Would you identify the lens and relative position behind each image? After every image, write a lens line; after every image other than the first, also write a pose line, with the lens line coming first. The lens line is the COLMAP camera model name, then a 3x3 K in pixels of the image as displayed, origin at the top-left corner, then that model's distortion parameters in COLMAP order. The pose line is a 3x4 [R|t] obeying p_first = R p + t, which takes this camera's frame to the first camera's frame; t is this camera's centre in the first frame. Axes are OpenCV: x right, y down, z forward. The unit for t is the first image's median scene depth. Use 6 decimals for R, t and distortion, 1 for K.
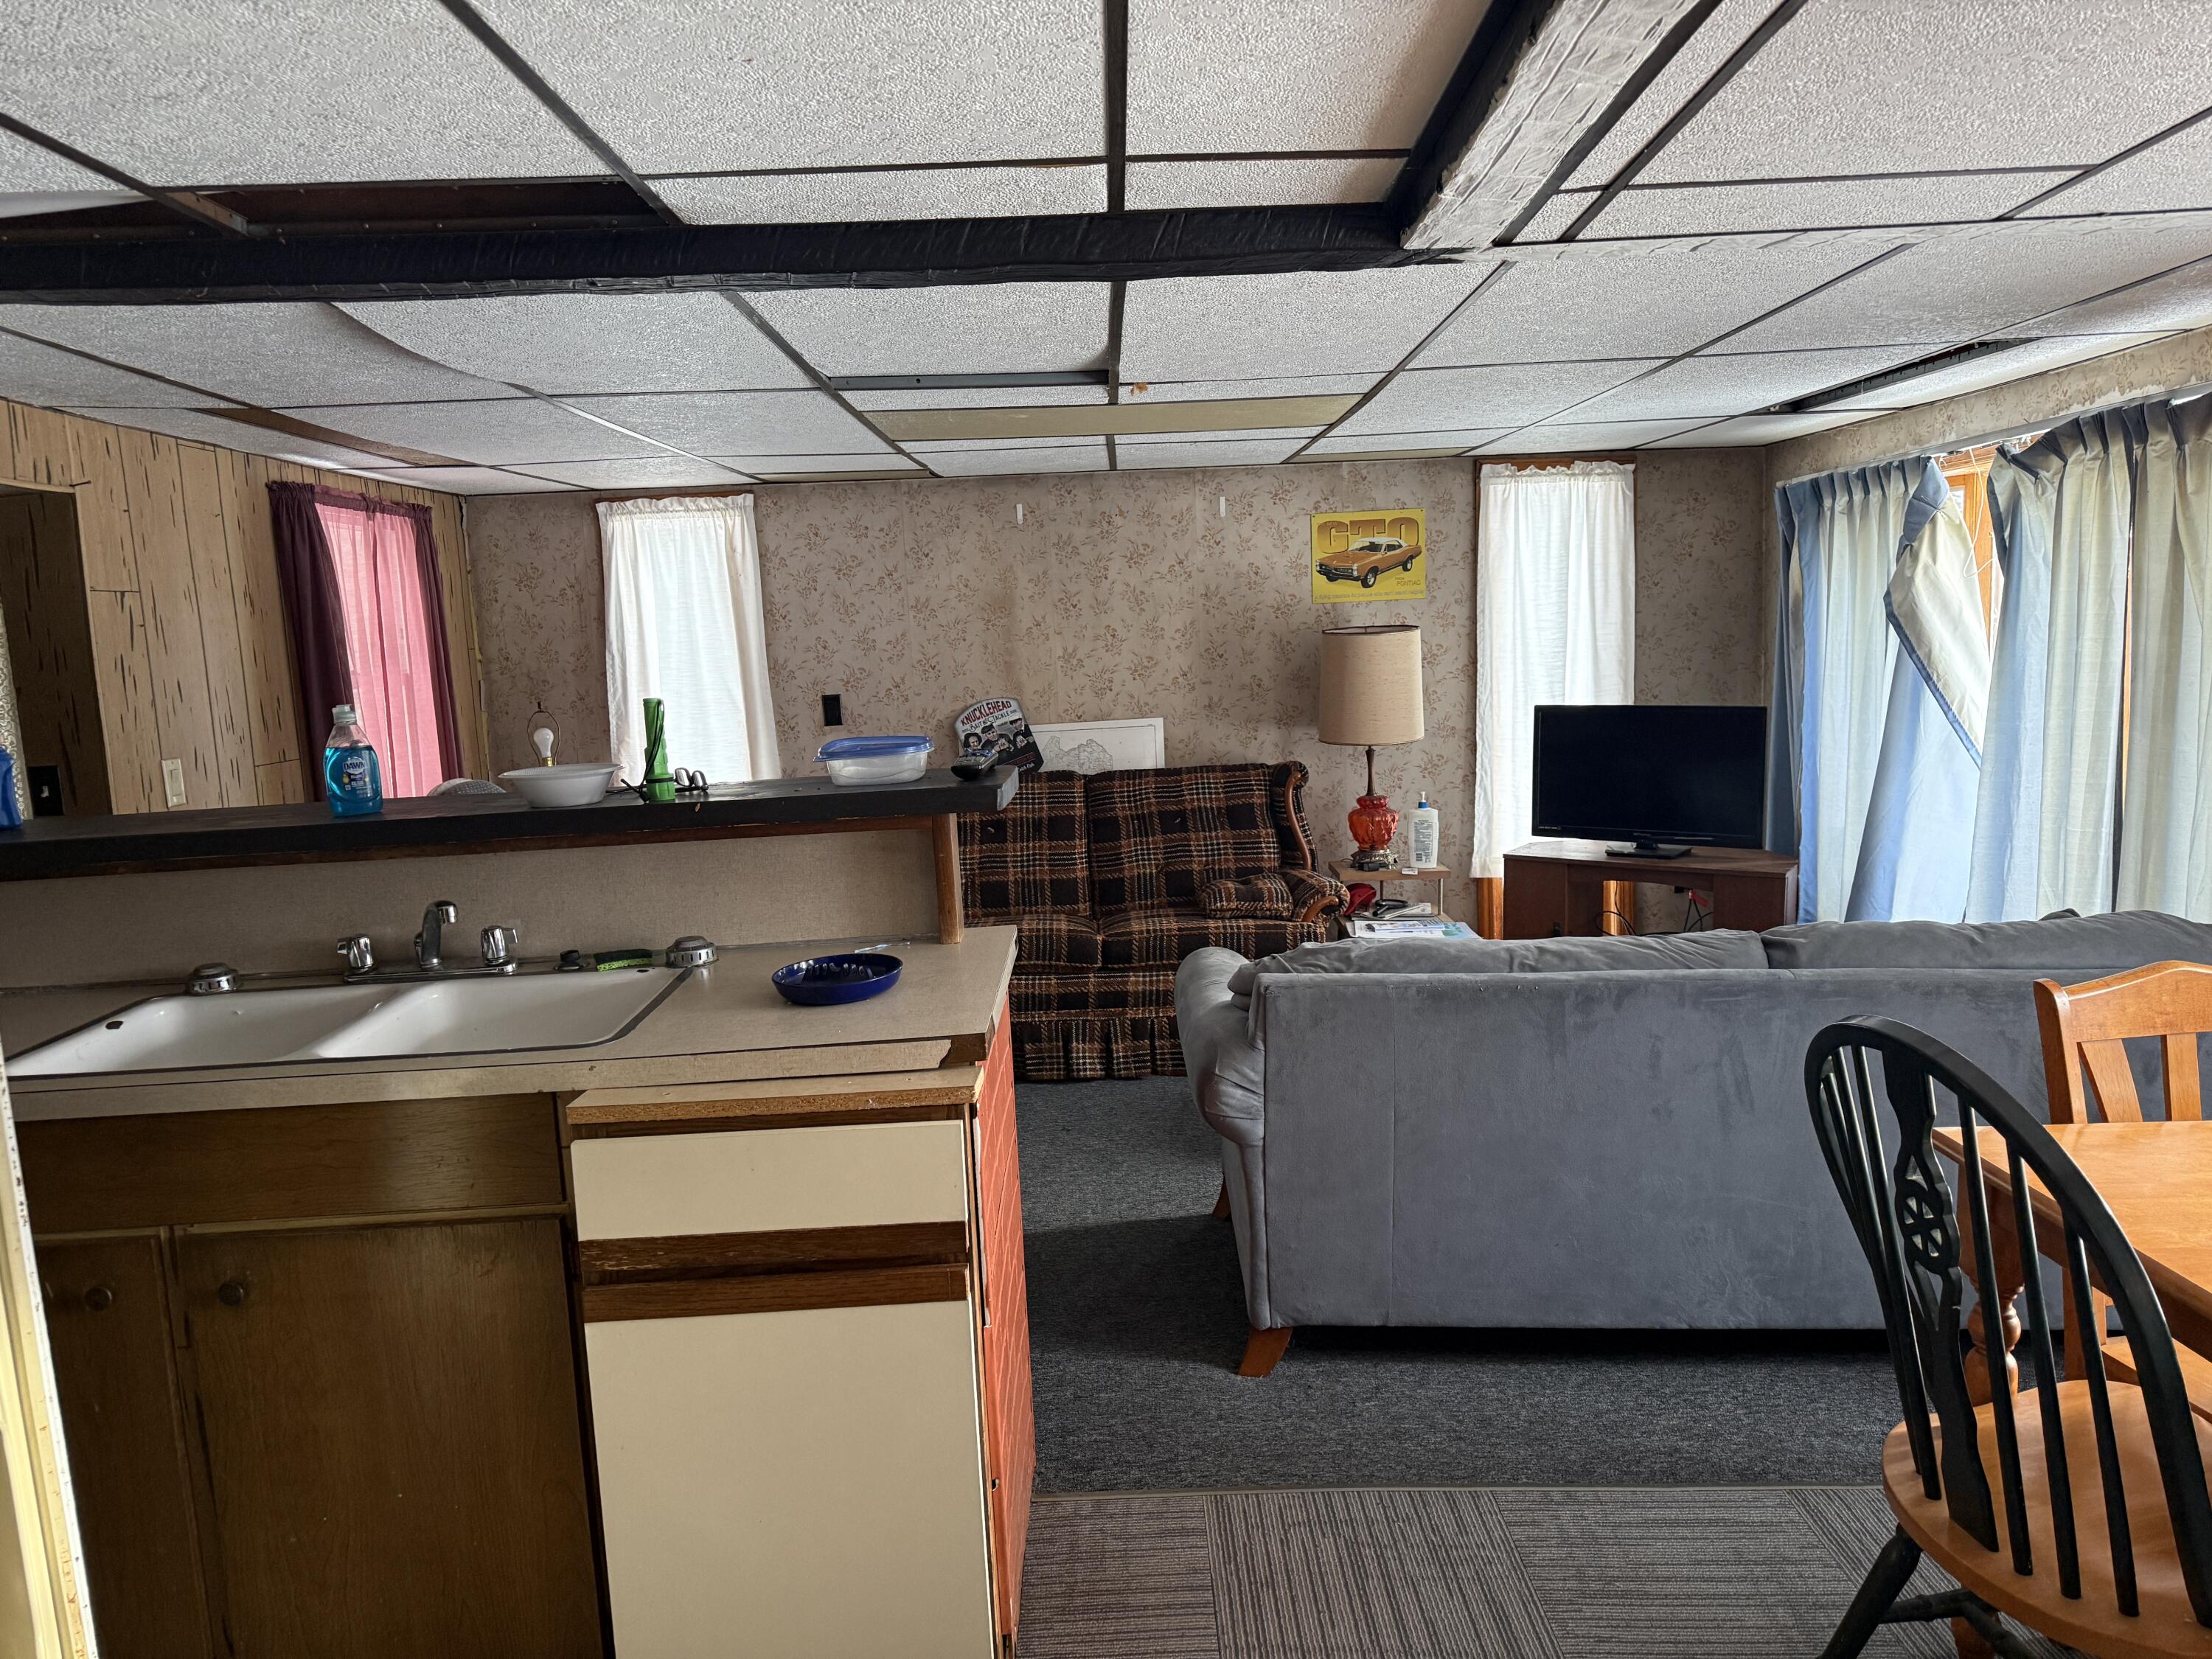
lens RADIAL K [[1550.3, 0, 1147.6], [0, 1550.3, 855.2], [0, 0, 1]] dist [0.100562, -0.119719]
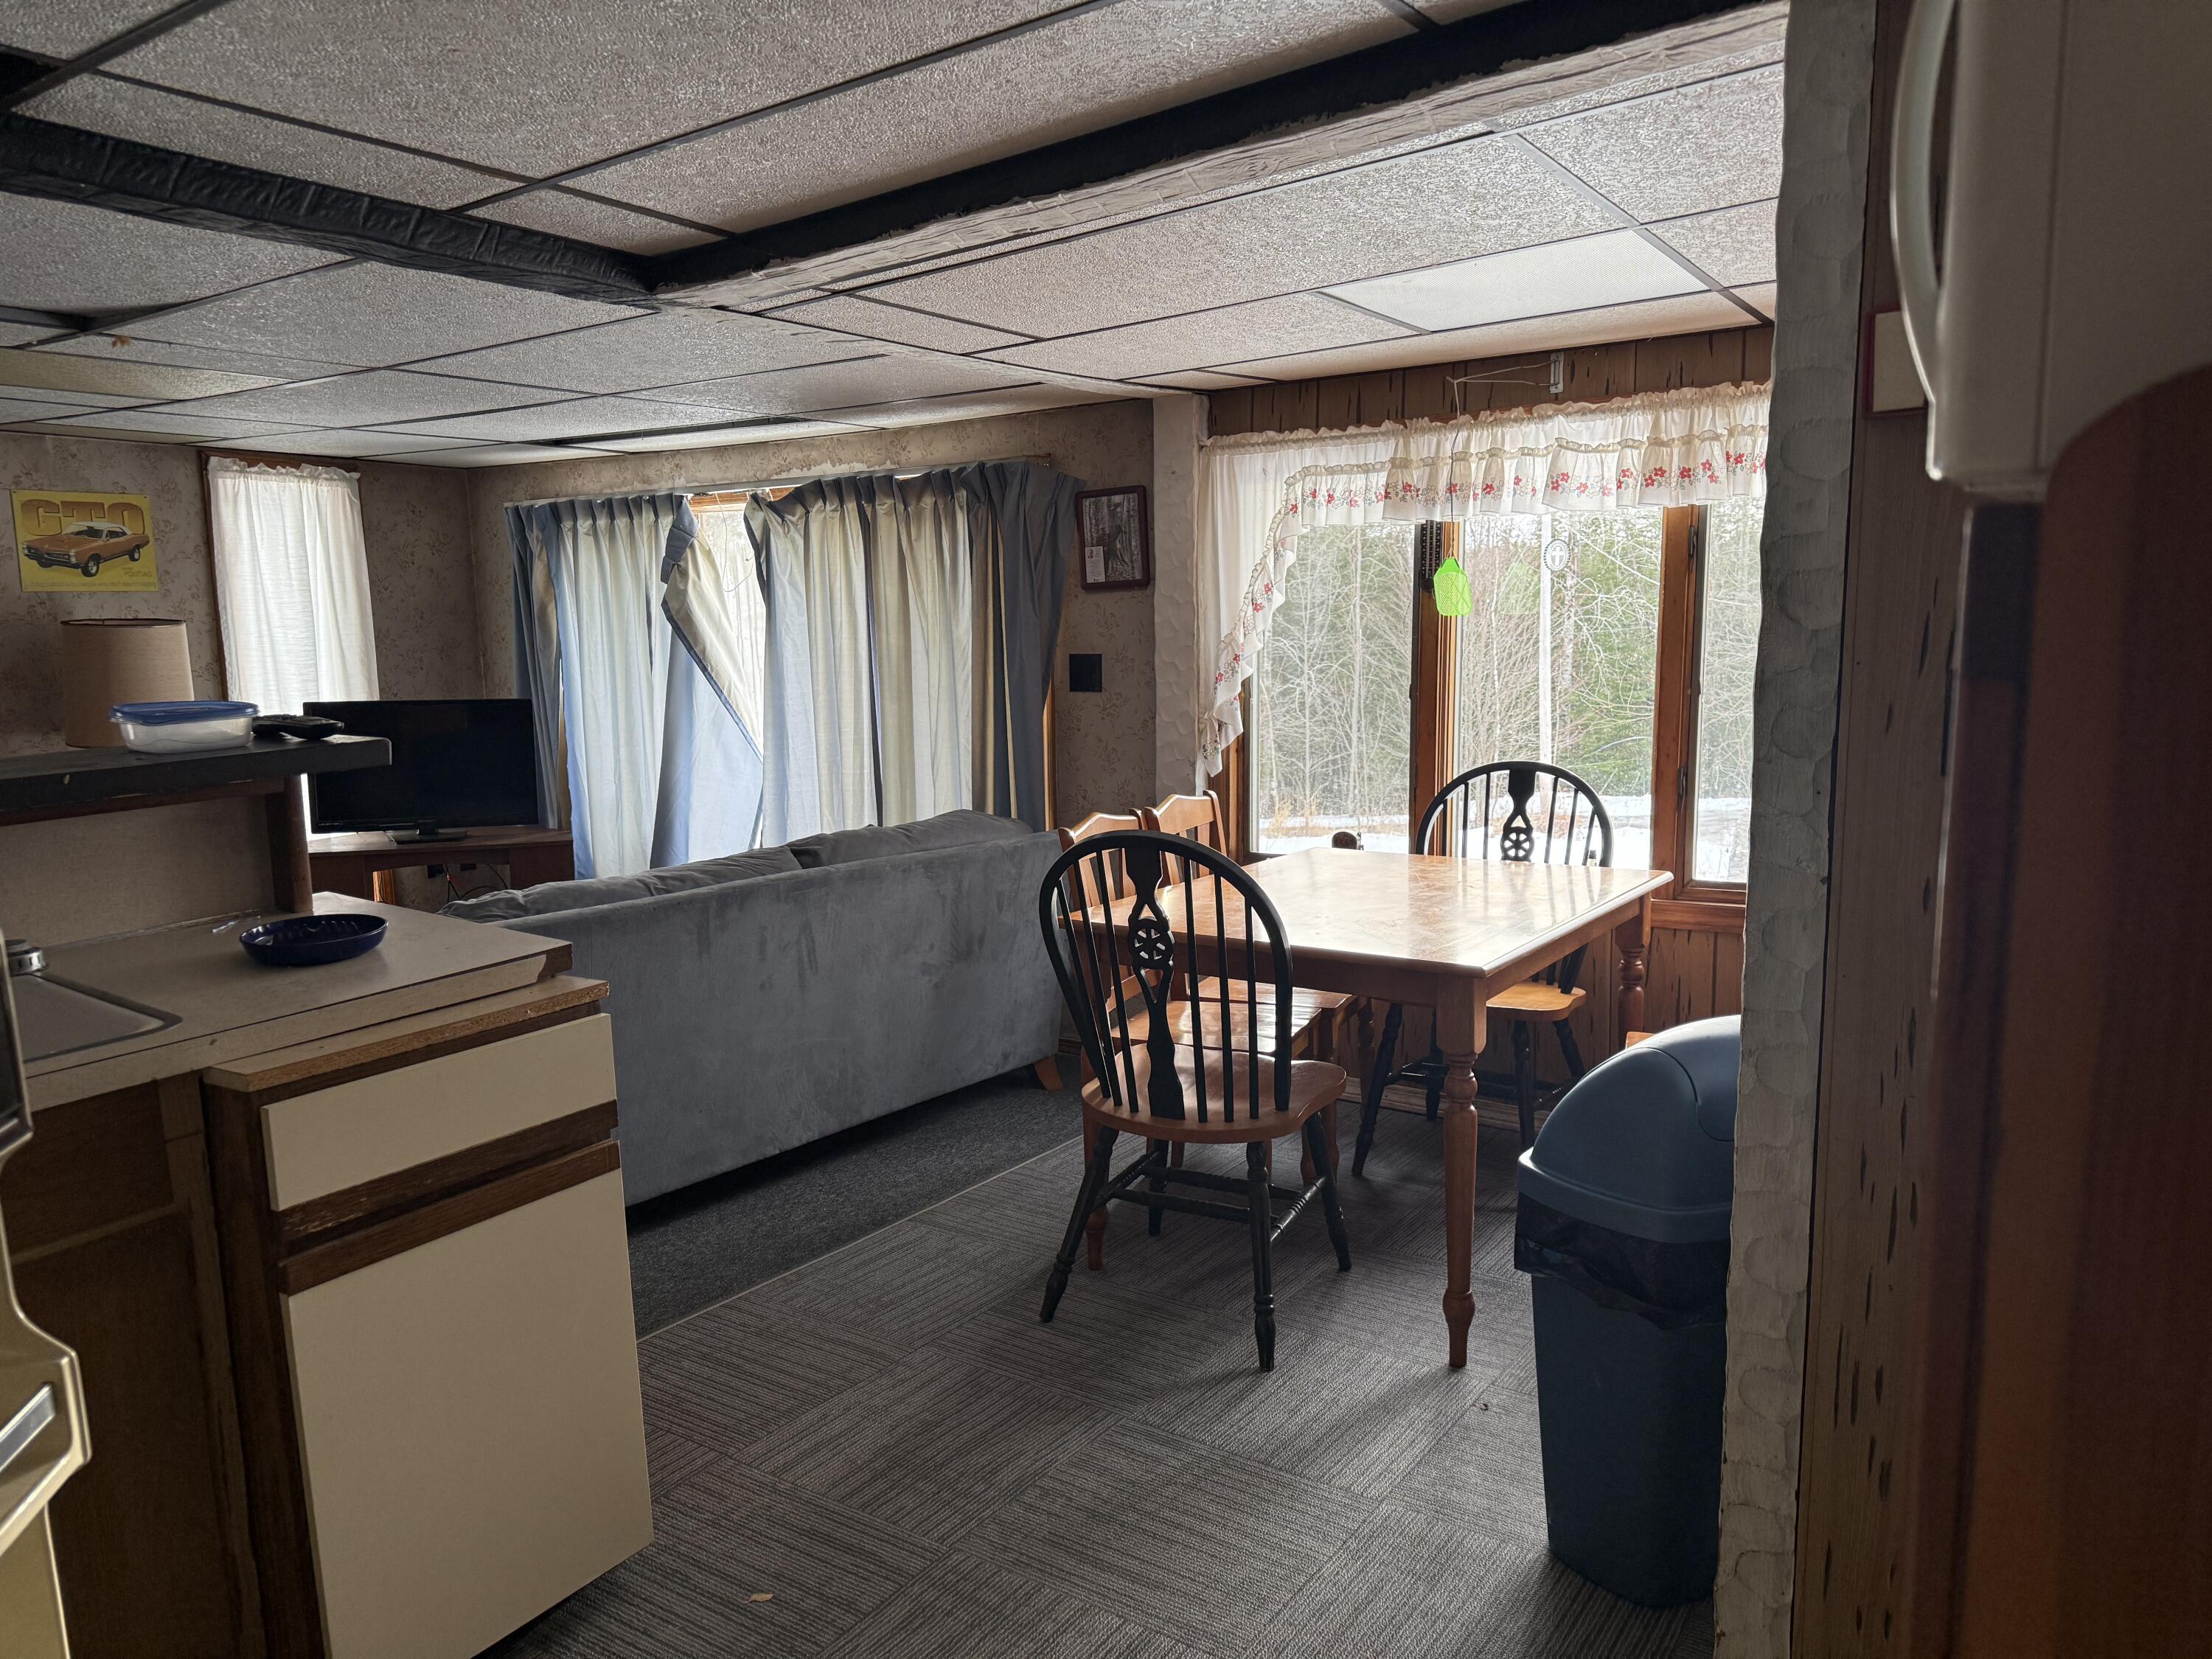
lens RADIAL K [[1548.2, 0, 1103.2], [0, 1548.2, 861.6], [0, 0, 1]] dist [0.000297, 0.000126]
pose [[0.565057, -0.102068, 0.818714, -0.280750], [0.111869, 0.992632, 0.046541, 0.016595], [-0.817433, 0.065291, 0.572312, 0.016021]]
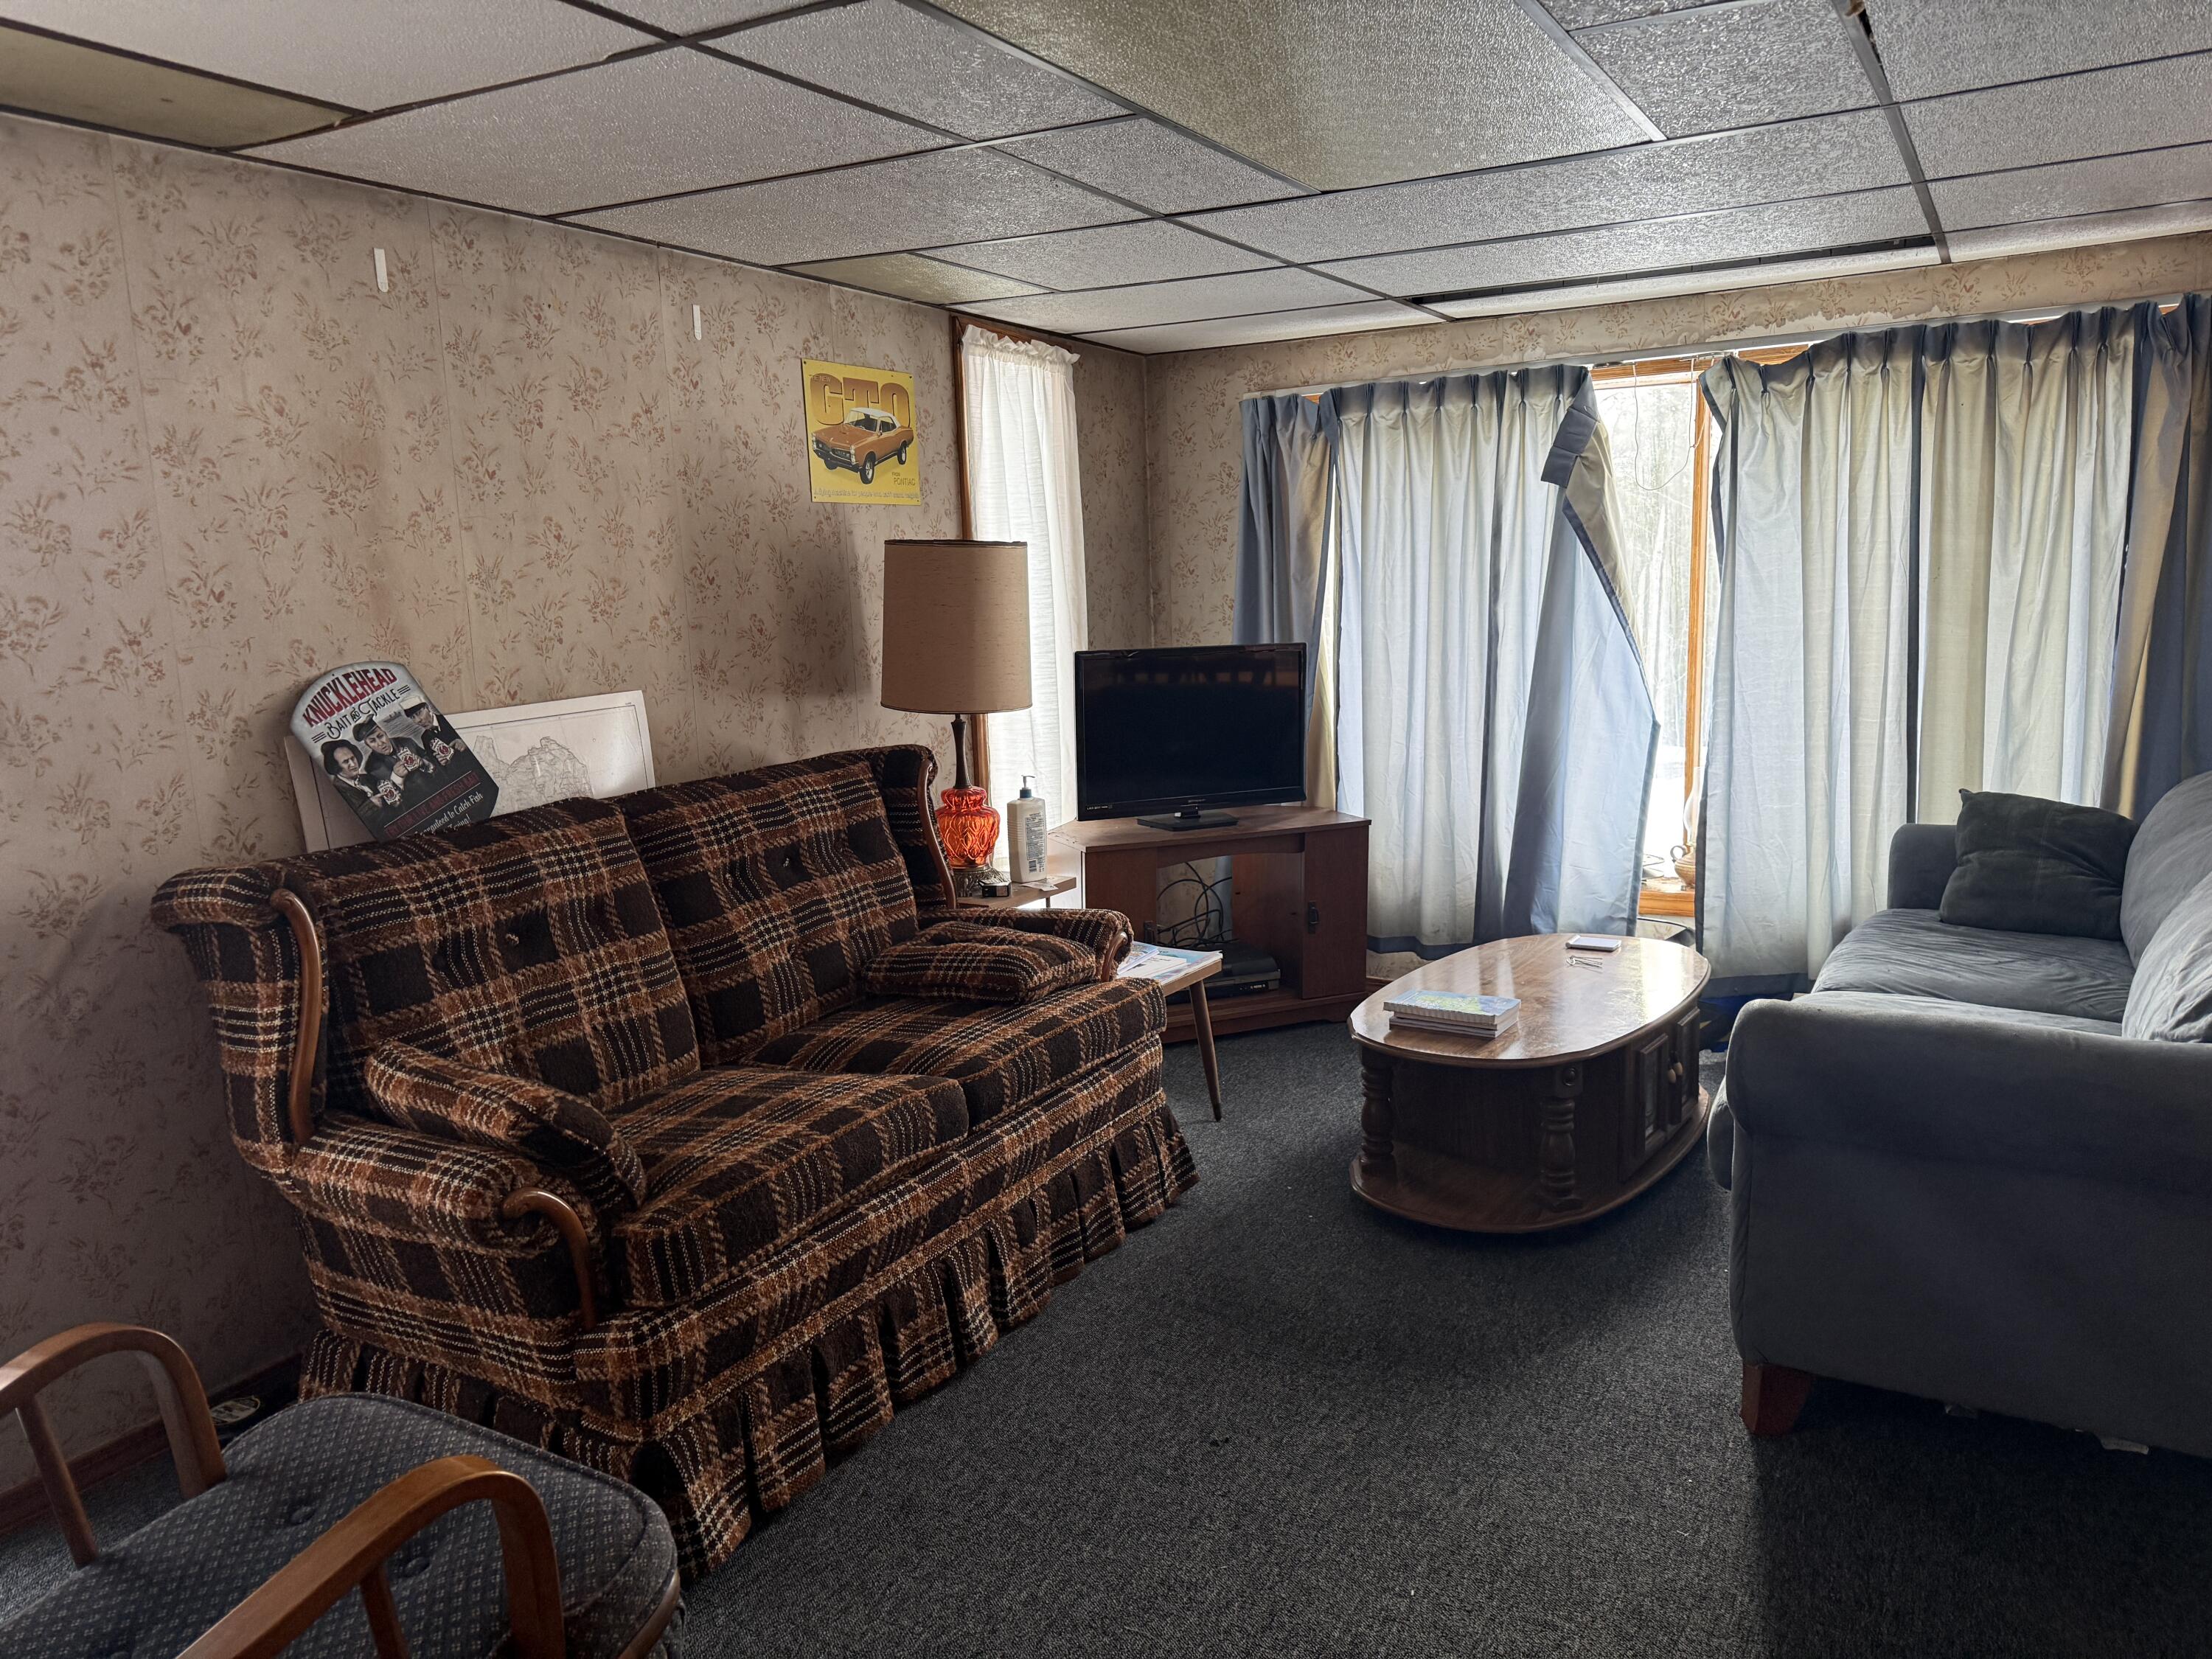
lens RADIAL K [[1551.2, 0, 1131.3], [0, 1551.2, 818.9], [0, 0, 1]] dist [0.070398, -0.105319]
pose [[0.511399, -0.113361, 0.851833, -0.385773], [0.141466, 0.988843, 0.046665, -0.045285], [-0.847619, 0.096642, 0.521730, 0.574779]]
